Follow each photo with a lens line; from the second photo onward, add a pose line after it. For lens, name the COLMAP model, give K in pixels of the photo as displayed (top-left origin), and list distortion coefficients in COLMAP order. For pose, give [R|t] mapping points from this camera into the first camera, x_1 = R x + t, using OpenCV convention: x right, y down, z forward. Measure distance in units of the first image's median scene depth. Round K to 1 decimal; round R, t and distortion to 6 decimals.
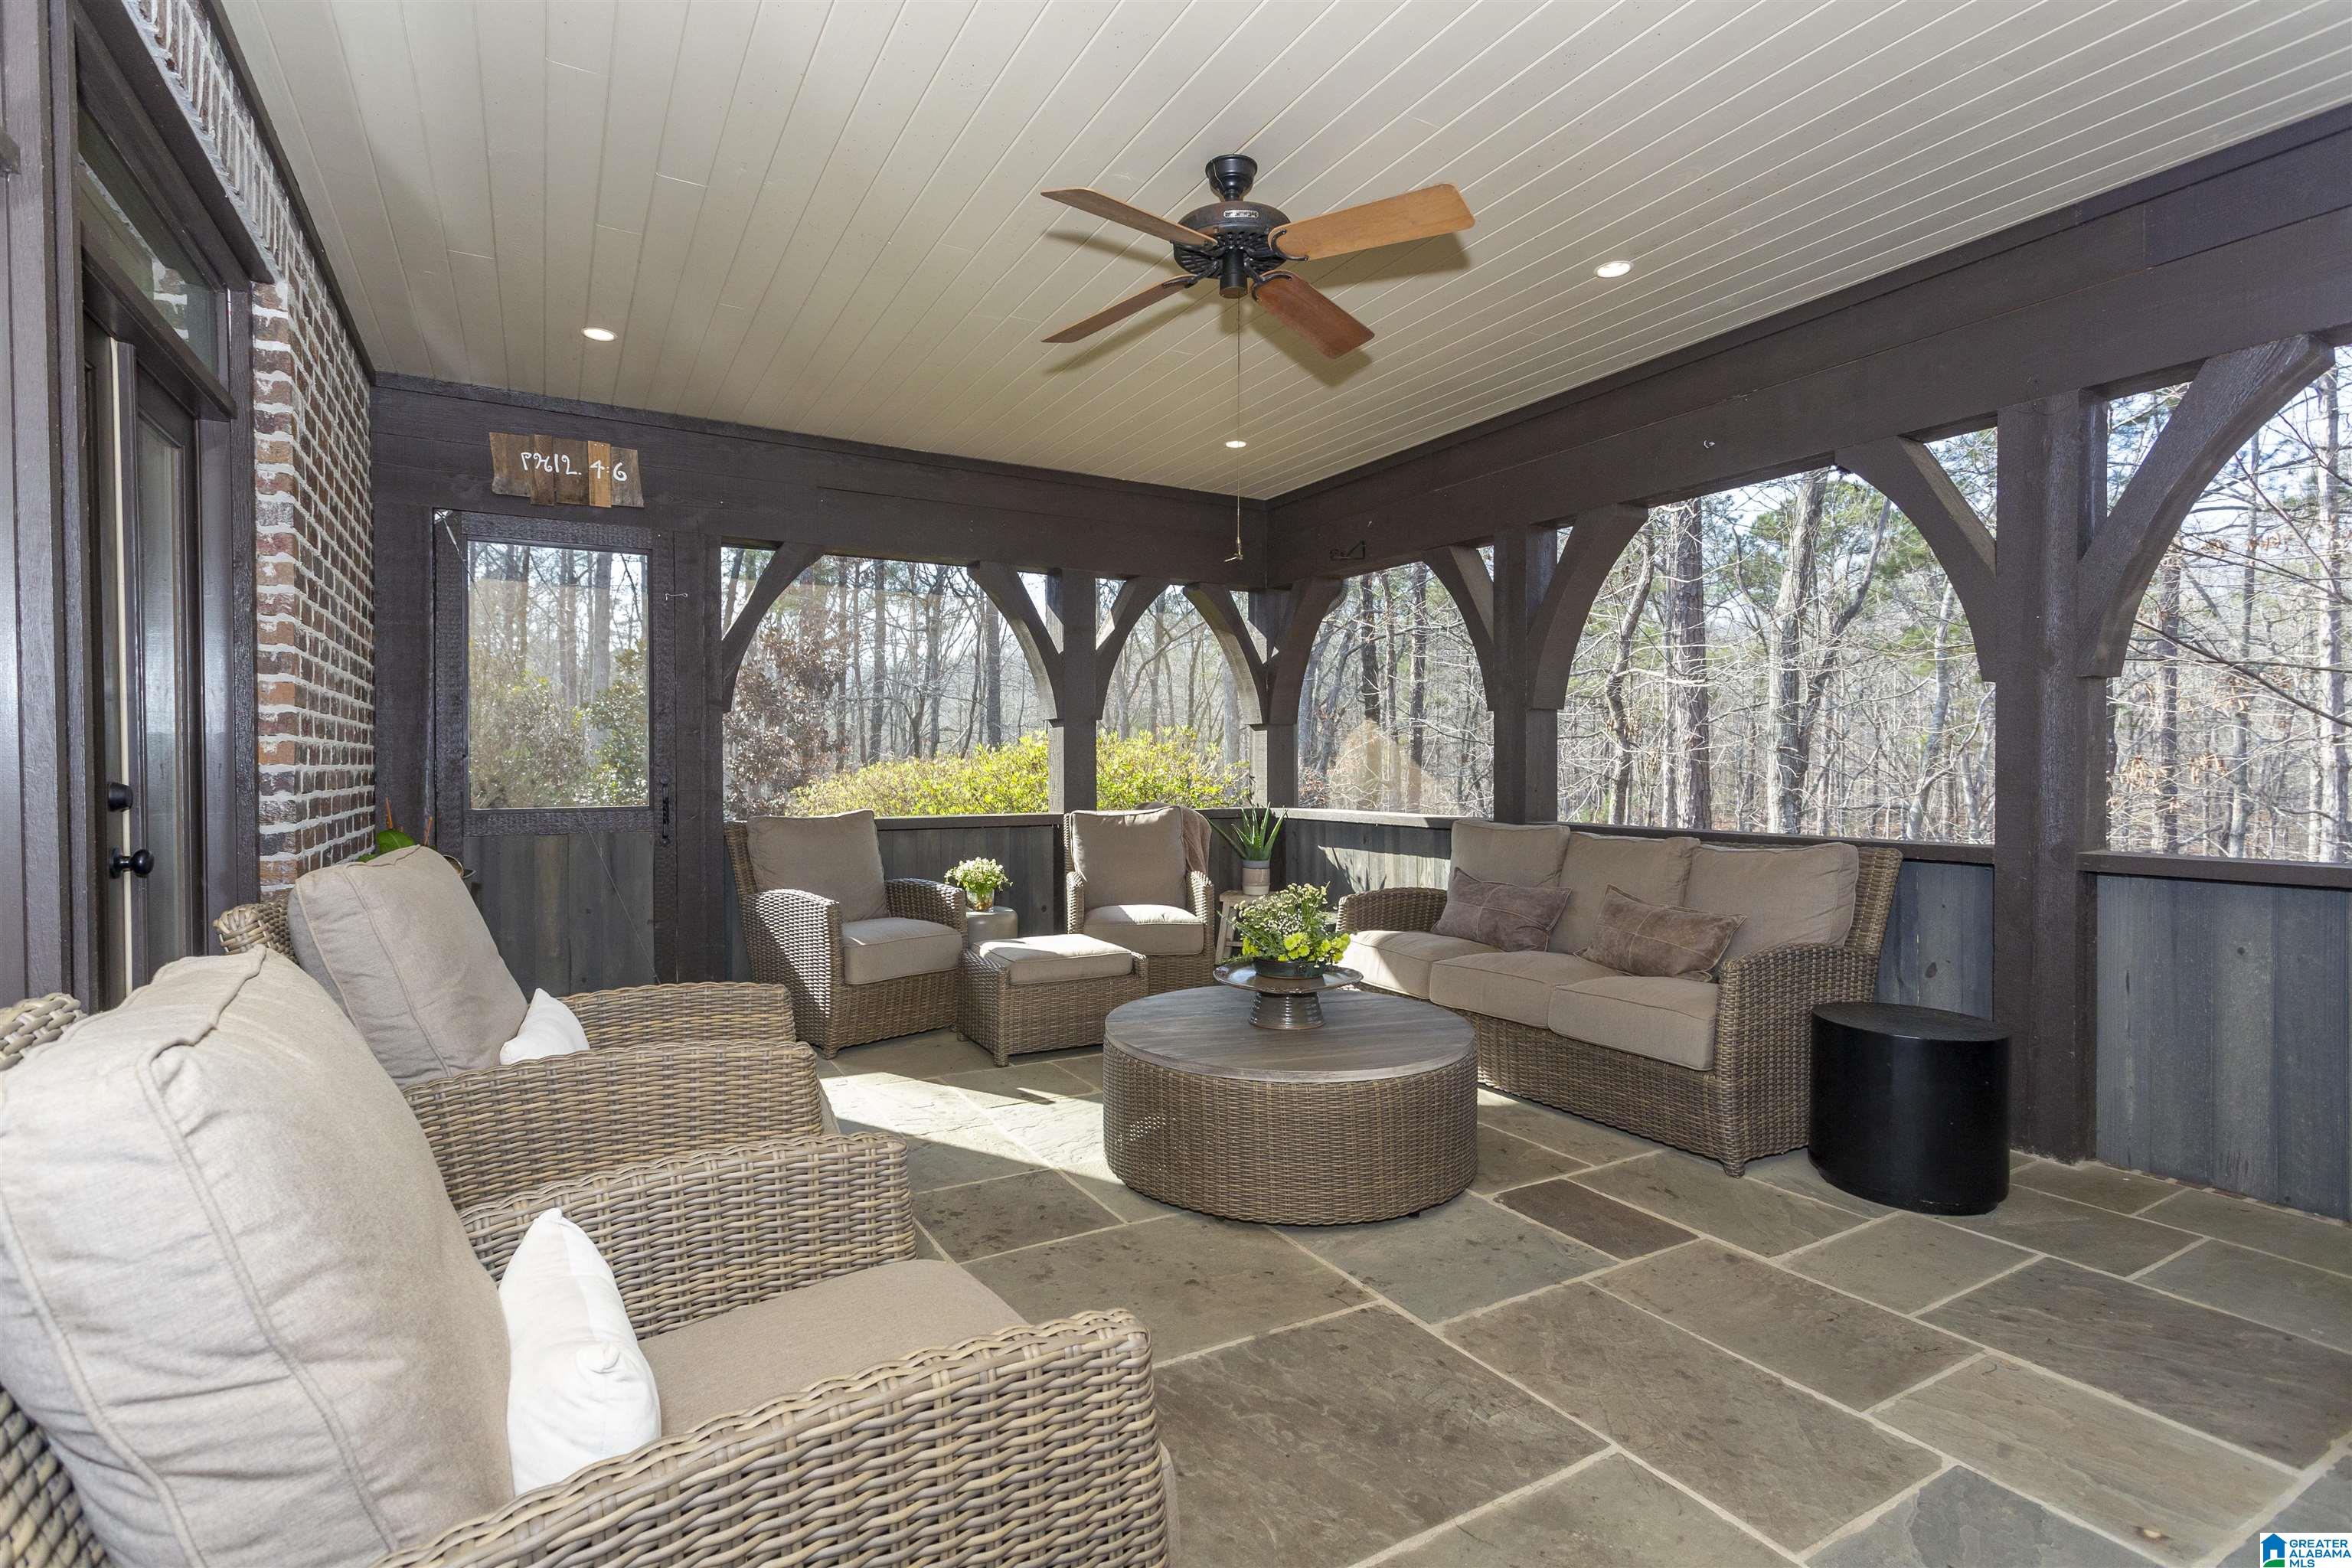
lens RADIAL K [[1124.5, 0, 1168.2], [0, 1124.5, 779.4], [0, 0, 1]] dist [0.005553, 0.000668]
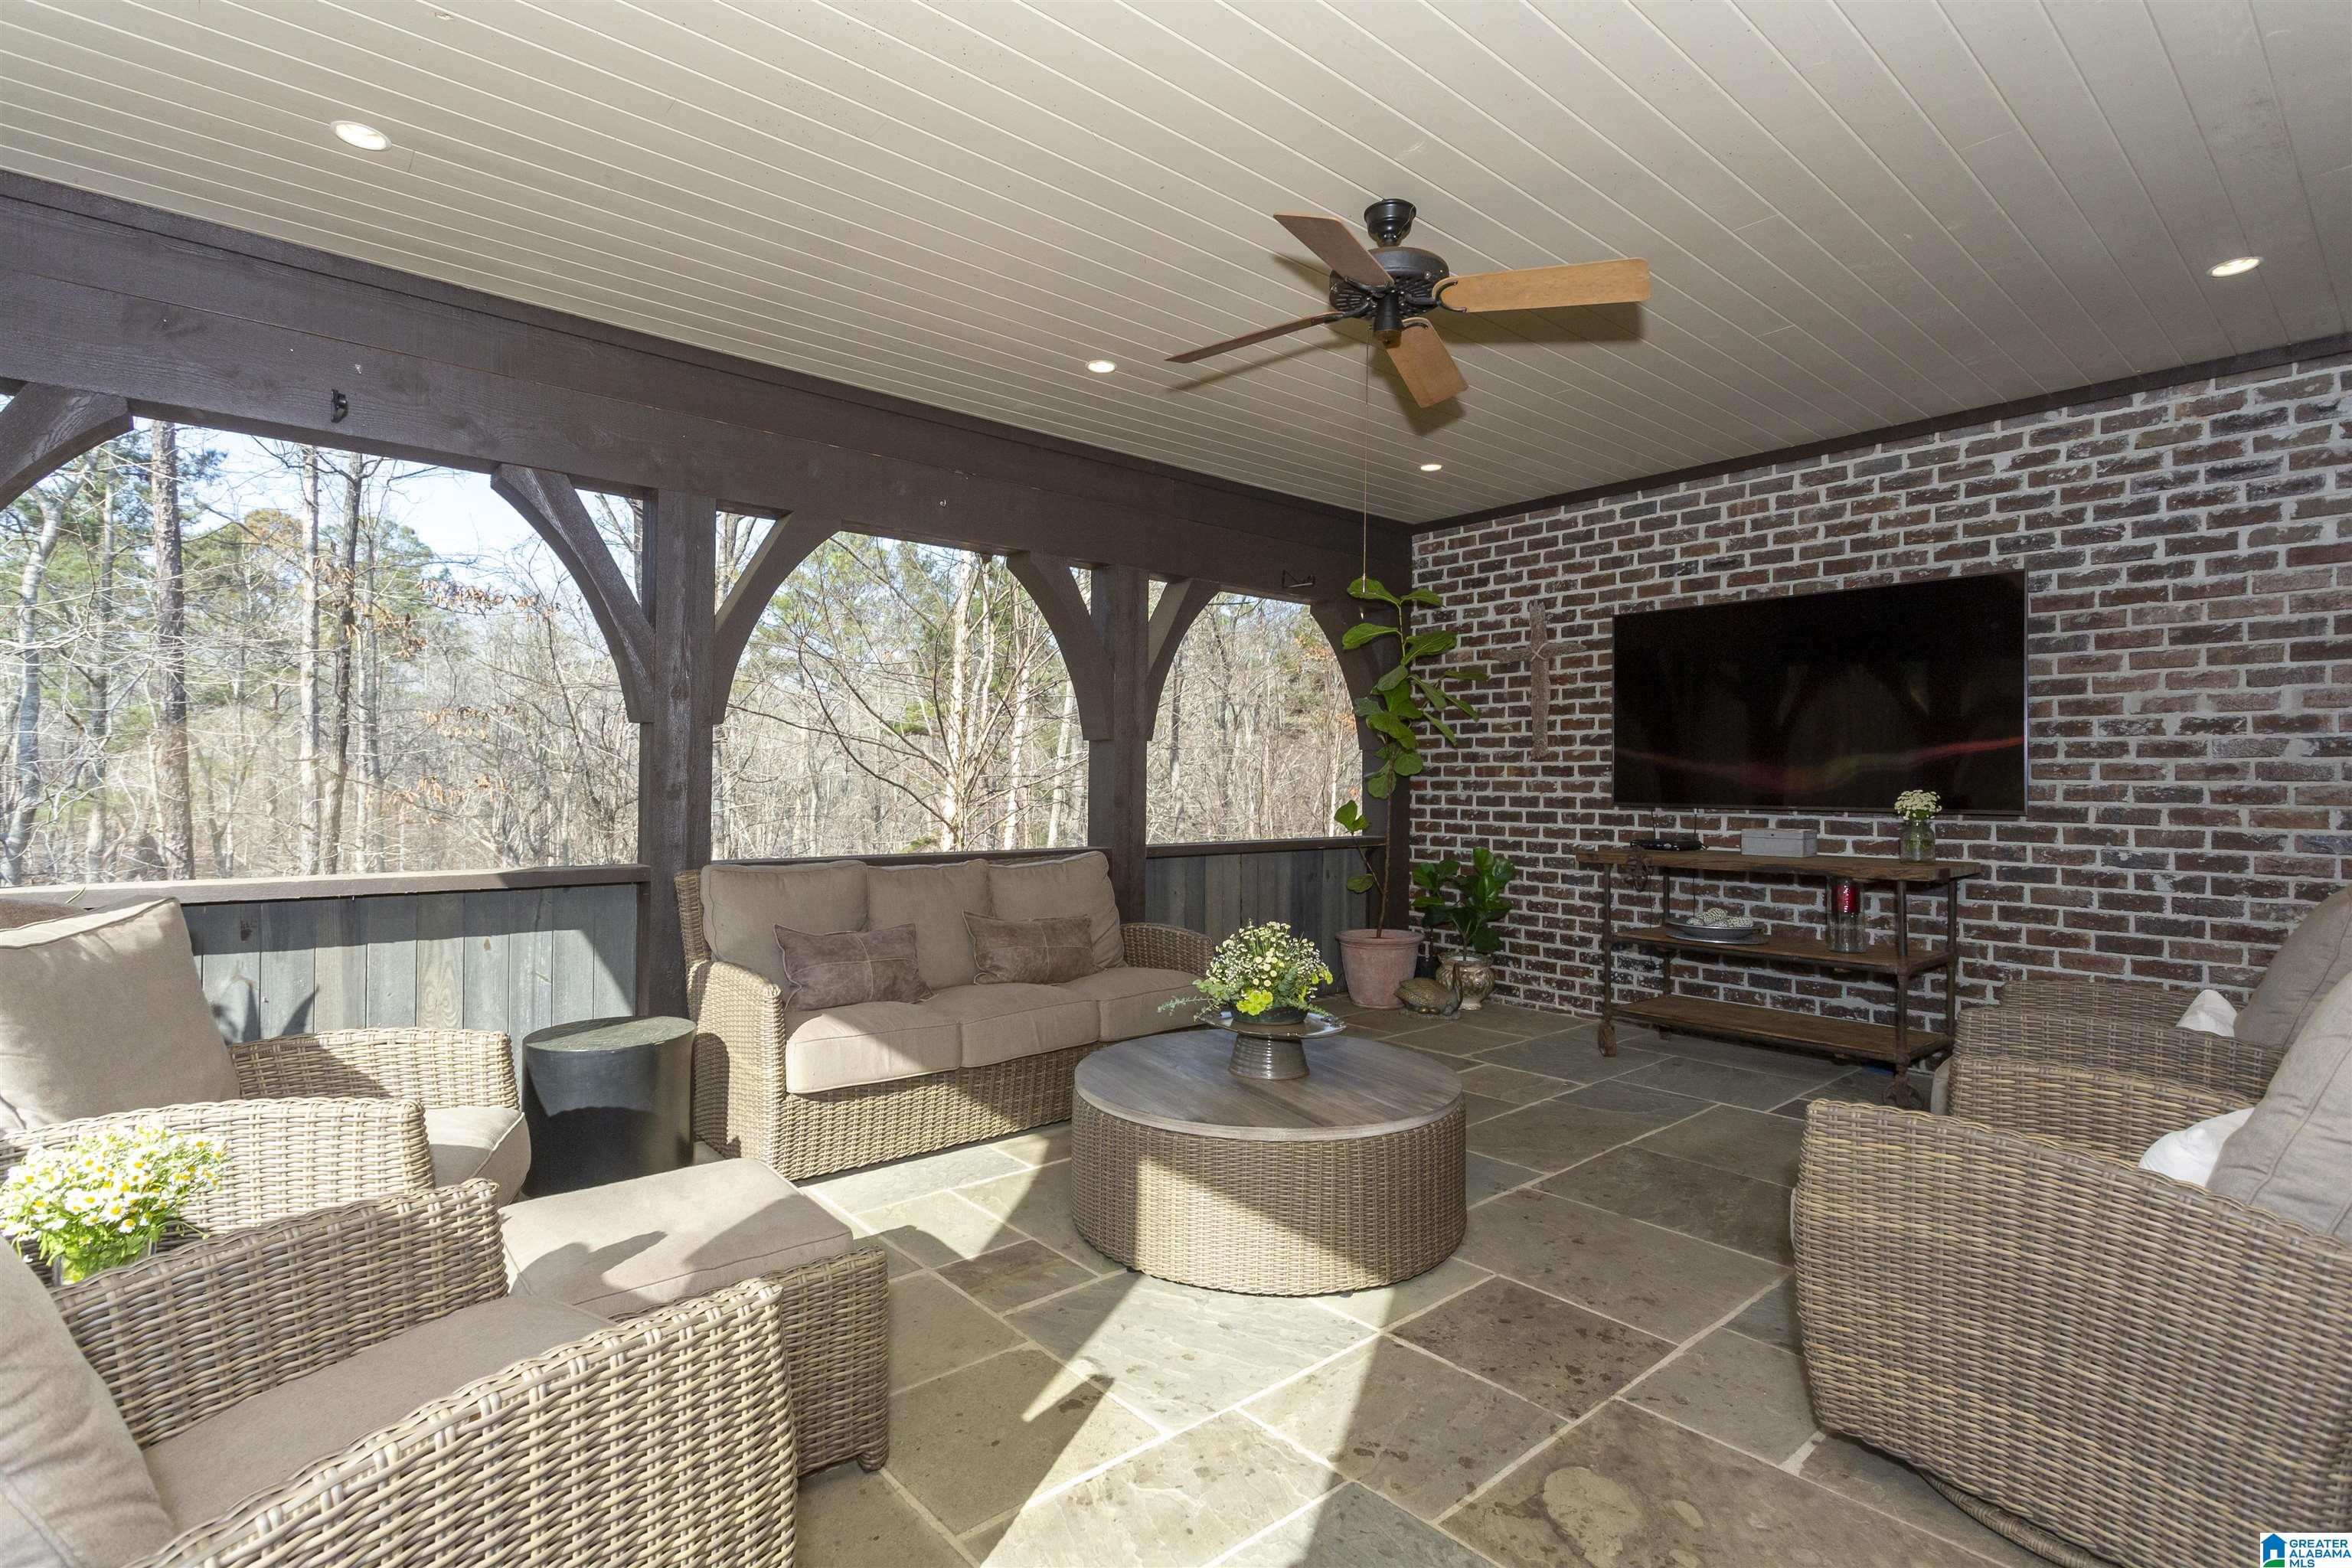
lens RADIAL K [[1124.5, 0, 1165.4], [0, 1124.5, 767.1], [0, 0, 1]] dist [0.005553, 0.000668]
pose [[-0.183133, 0.028516, 0.982674, -0.677462], [0.027013, 0.999348, -0.023966, -0.010374], [-0.982717, 0.022156, -0.183784, 1.053268]]
